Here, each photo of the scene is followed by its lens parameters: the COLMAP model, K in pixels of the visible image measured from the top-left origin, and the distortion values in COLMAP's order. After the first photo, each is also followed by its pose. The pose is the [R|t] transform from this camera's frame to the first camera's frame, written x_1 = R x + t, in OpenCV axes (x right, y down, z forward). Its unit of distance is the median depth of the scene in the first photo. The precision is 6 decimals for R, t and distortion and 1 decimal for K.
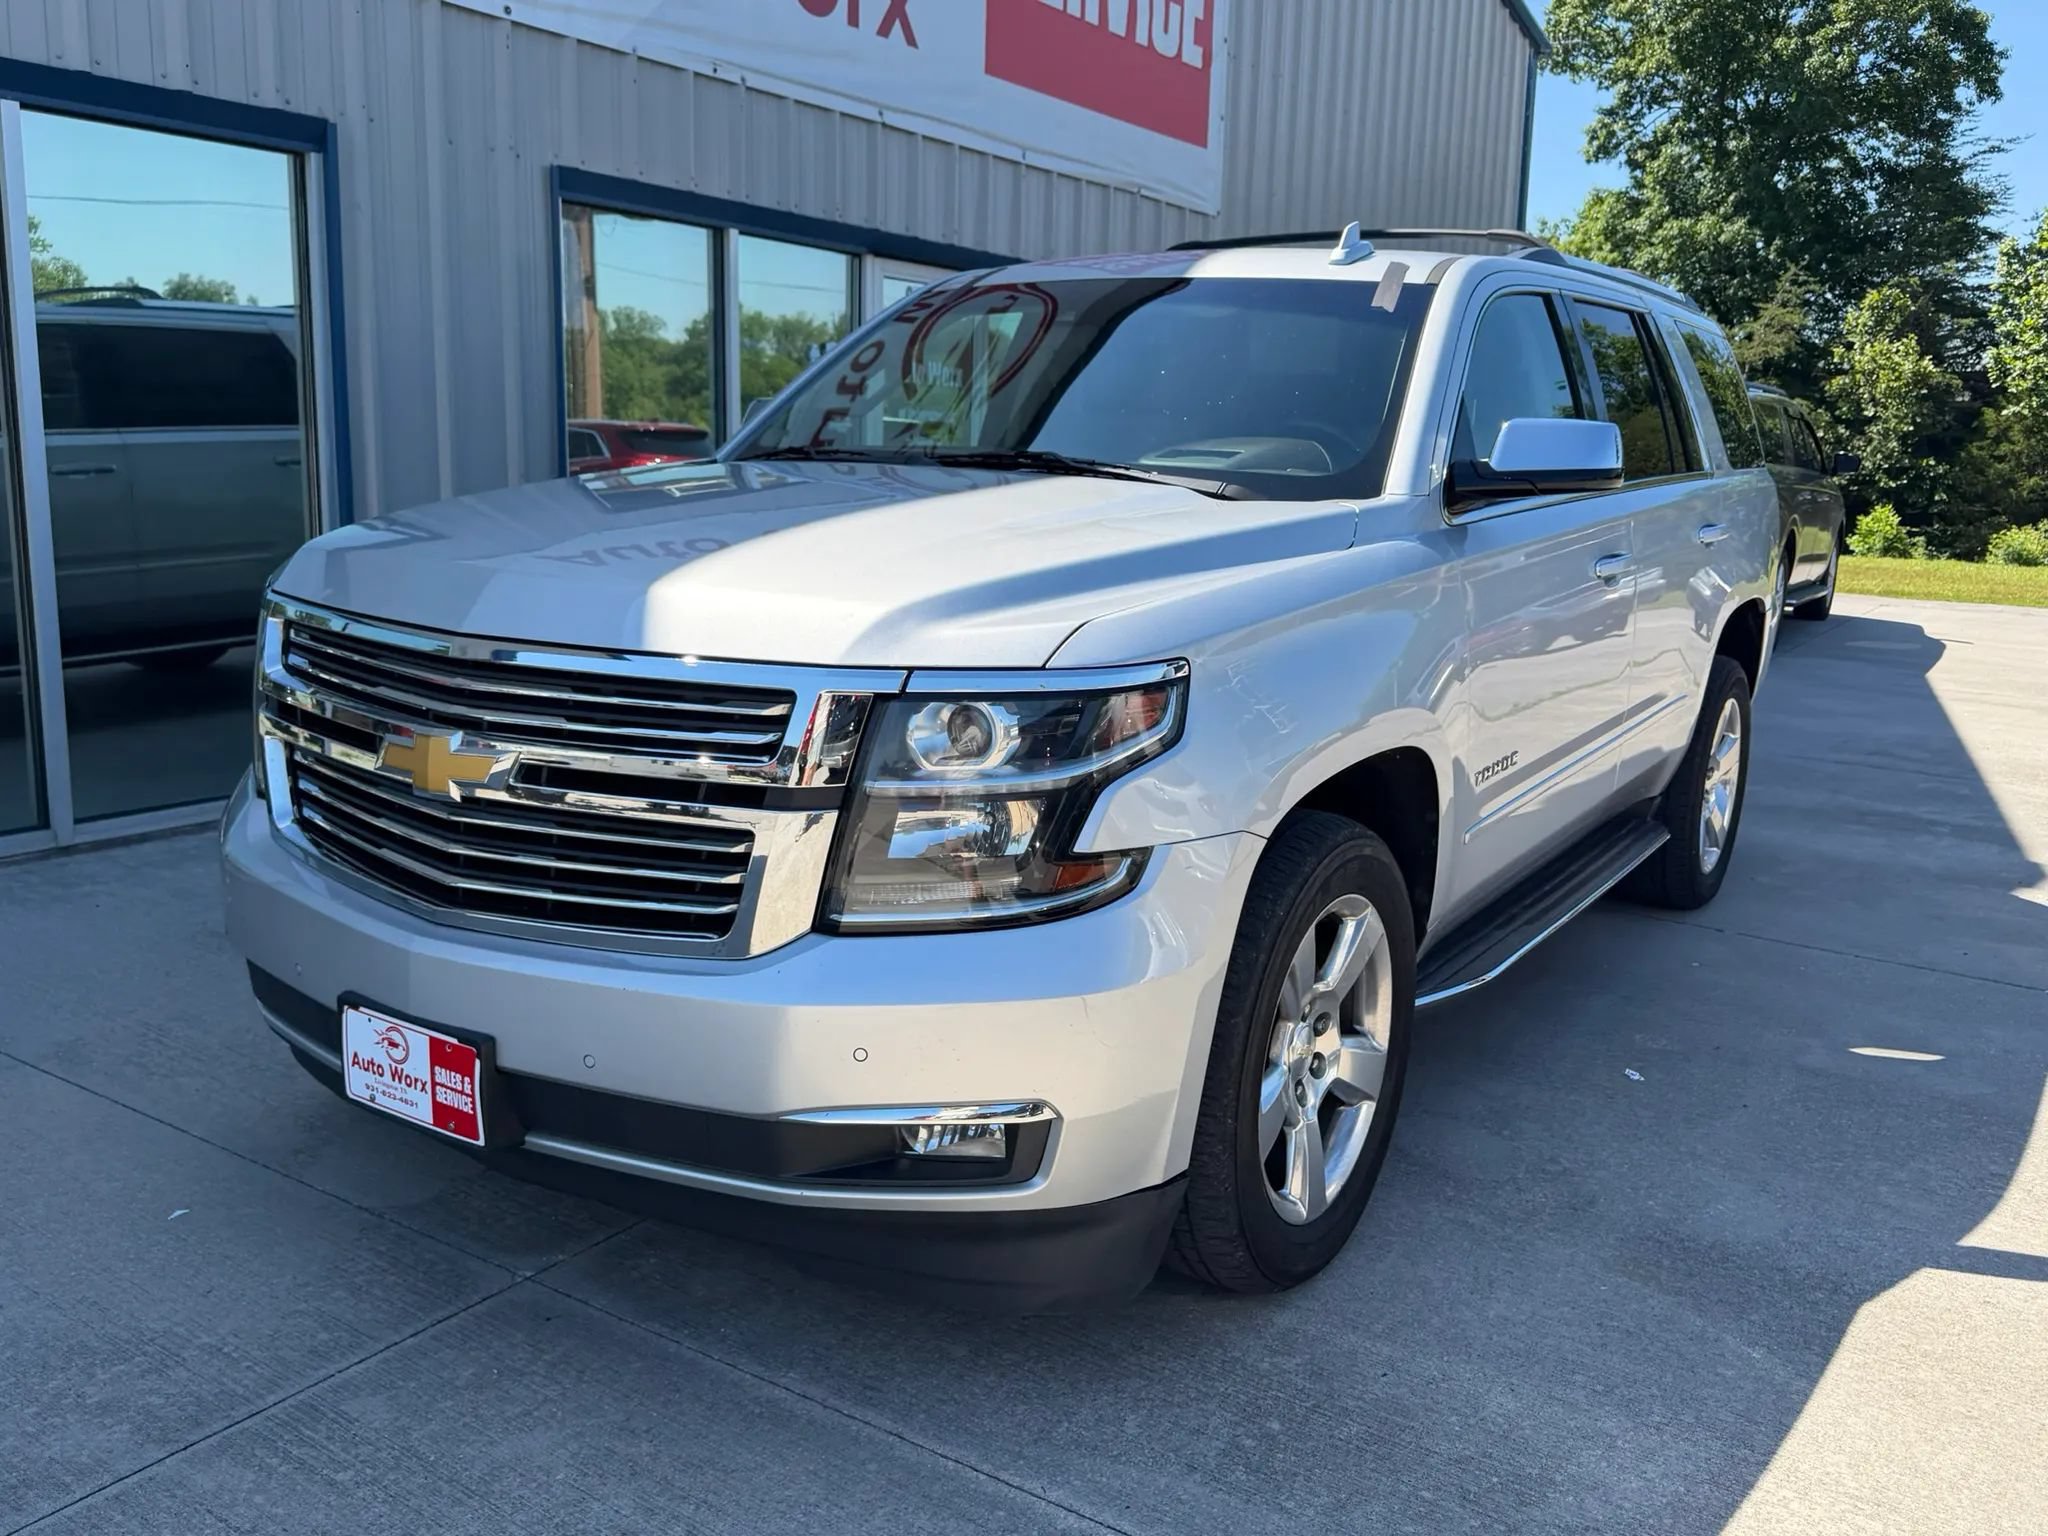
lens RADIAL K [[1688.3, 0, 1047.1], [0, 1688.3, 745.5], [0, 0, 1]] dist [0.059142, -0.091500]
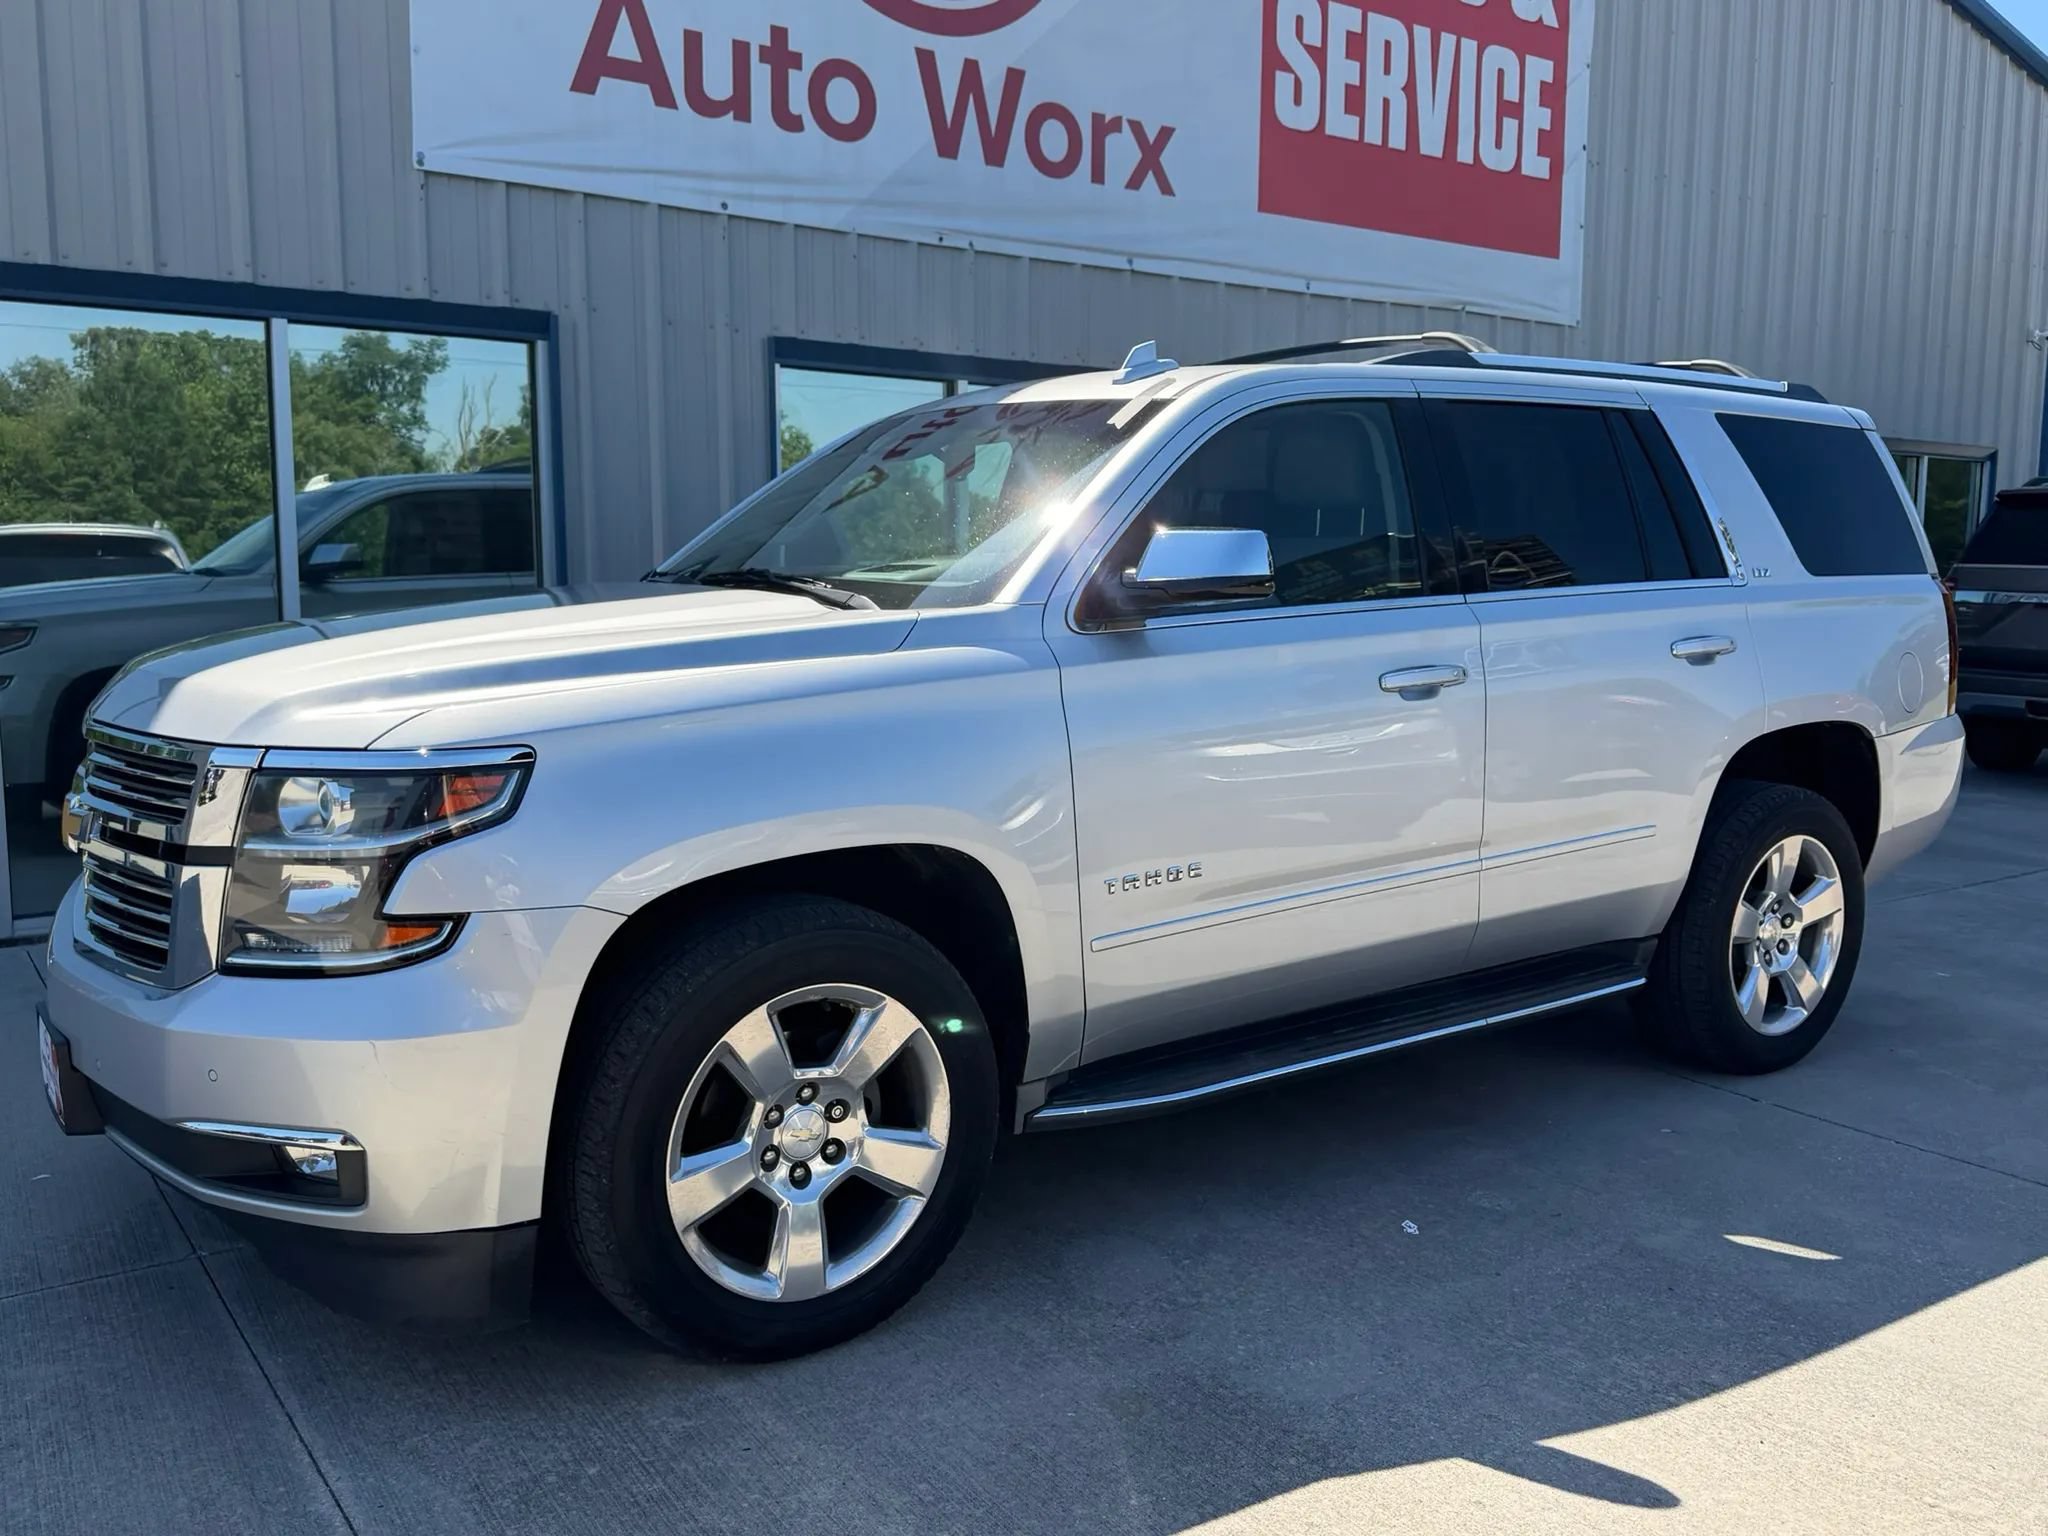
lens RADIAL K [[1688.3, 0, 1024.2], [0, 1688.3, 759.8], [0, 0, 1]] dist [0.059142, -0.091500]
pose [[0.927537, 0.019059, -0.373245, 0.512083], [-0.044952, 0.997138, -0.060793, 0.006974], [0.371018, 0.073166, 0.925739, 0.056480]]
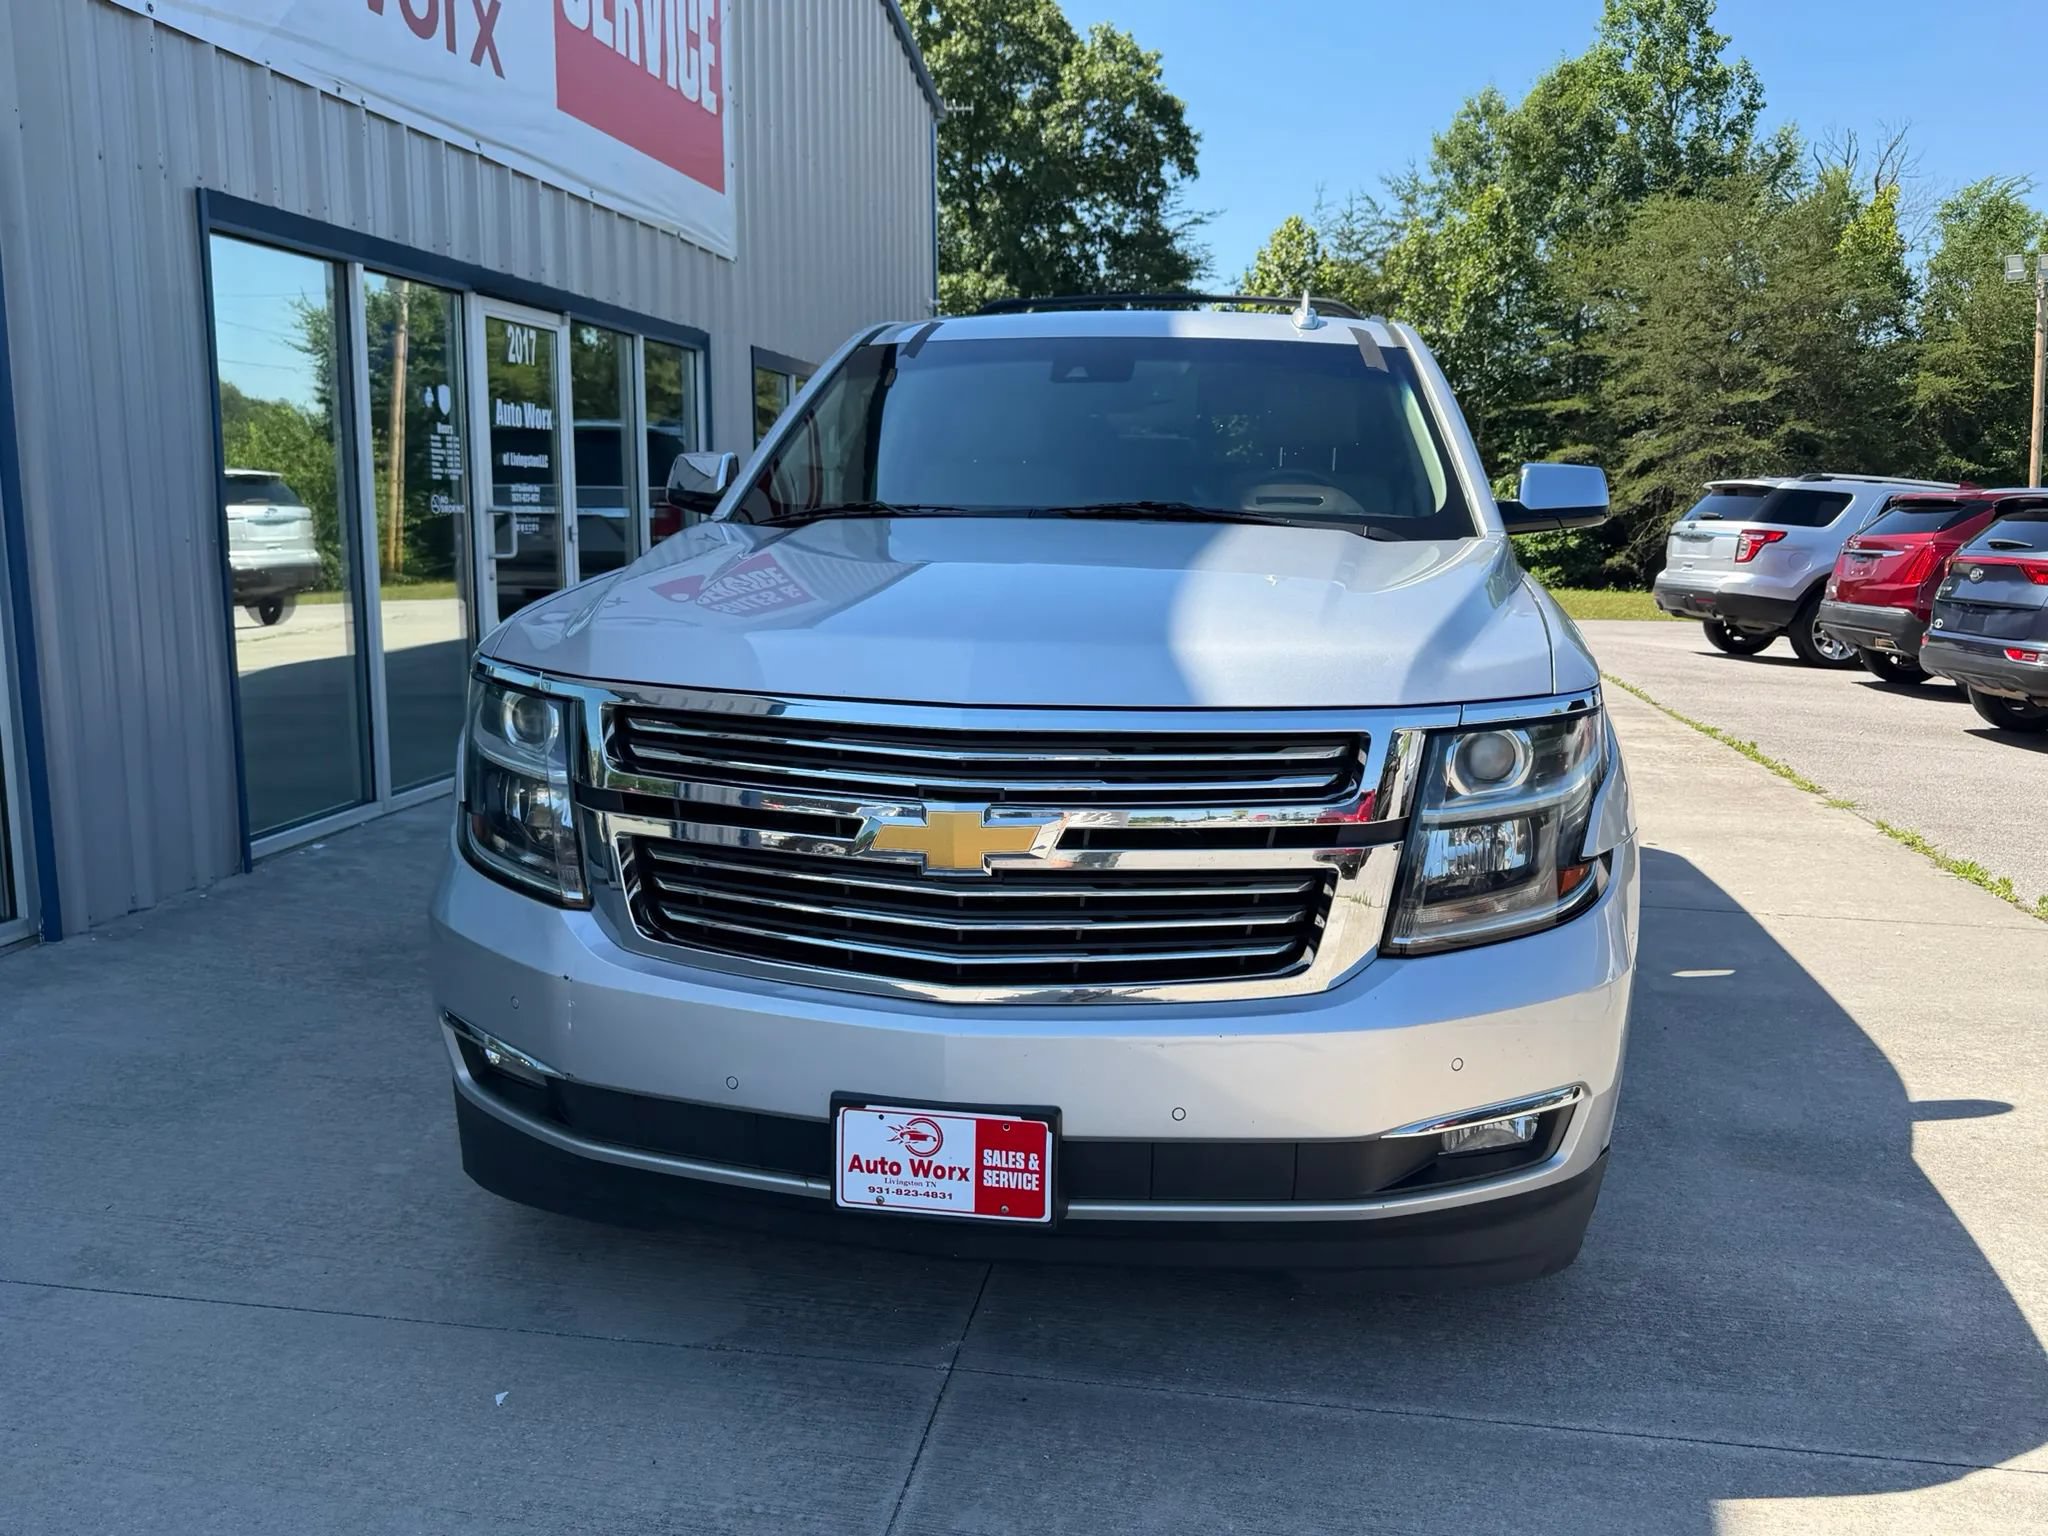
lens RADIAL K [[1688.3, 0, 1042.4], [0, 1688.3, 757.0], [0, 0, 1]] dist [0.059142, -0.091500]
pose [[0.913494, -0.083374, 0.398218, -0.461321], [0.090041, 0.995936, 0.001967, -0.022225], [-0.396764, 0.034059, 0.917289, 0.063223]]
